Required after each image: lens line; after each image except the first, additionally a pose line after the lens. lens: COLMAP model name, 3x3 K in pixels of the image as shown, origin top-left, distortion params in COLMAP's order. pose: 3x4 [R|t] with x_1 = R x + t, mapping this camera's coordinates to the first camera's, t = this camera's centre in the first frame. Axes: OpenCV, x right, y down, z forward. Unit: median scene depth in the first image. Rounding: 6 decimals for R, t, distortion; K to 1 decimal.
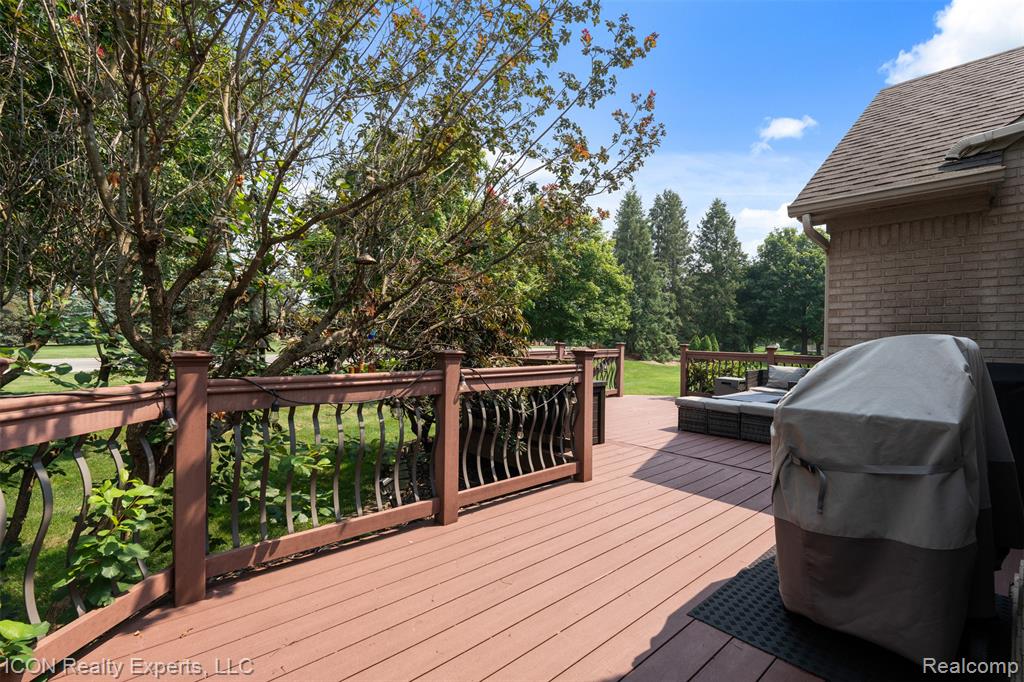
lens RADIAL K [[455.8, 0, 510.1], [0, 455.8, 339.0], [0, 0, 1]] dist [-0.001426, -0.000932]
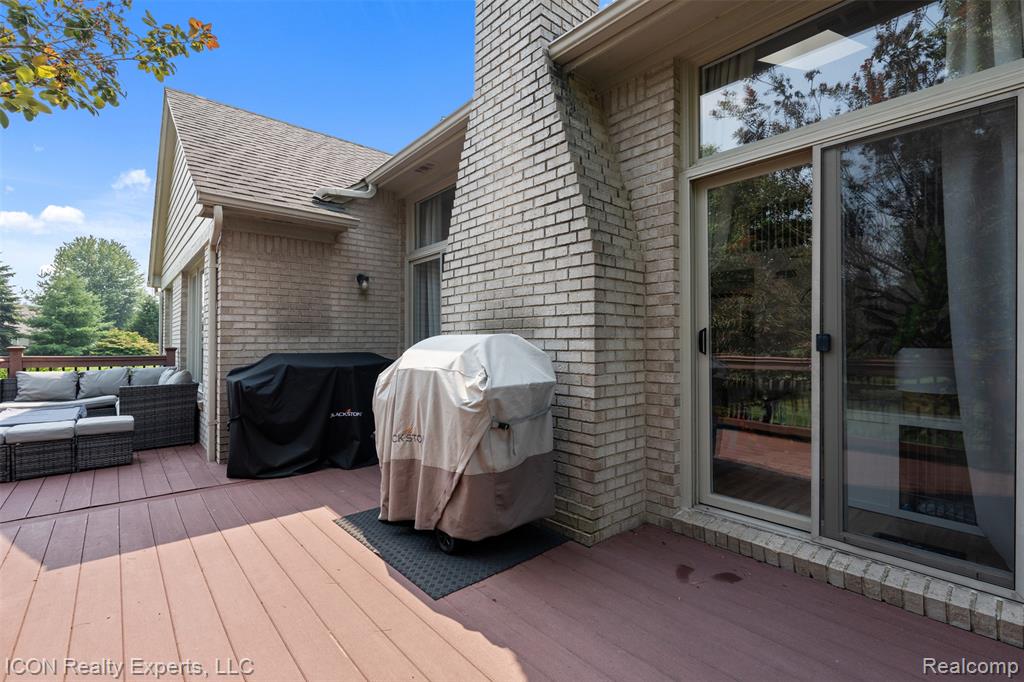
lens RADIAL K [[455.8, 0, 510.8], [0, 455.8, 339.7], [0, 0, 1]] dist [-0.001426, -0.000932]
pose [[0.011712, -0.011284, 0.999868, -0.311435], [0.001438, 0.999935, 0.011268, -0.002840], [-0.999930, 0.001306, 0.011727, 0.390571]]
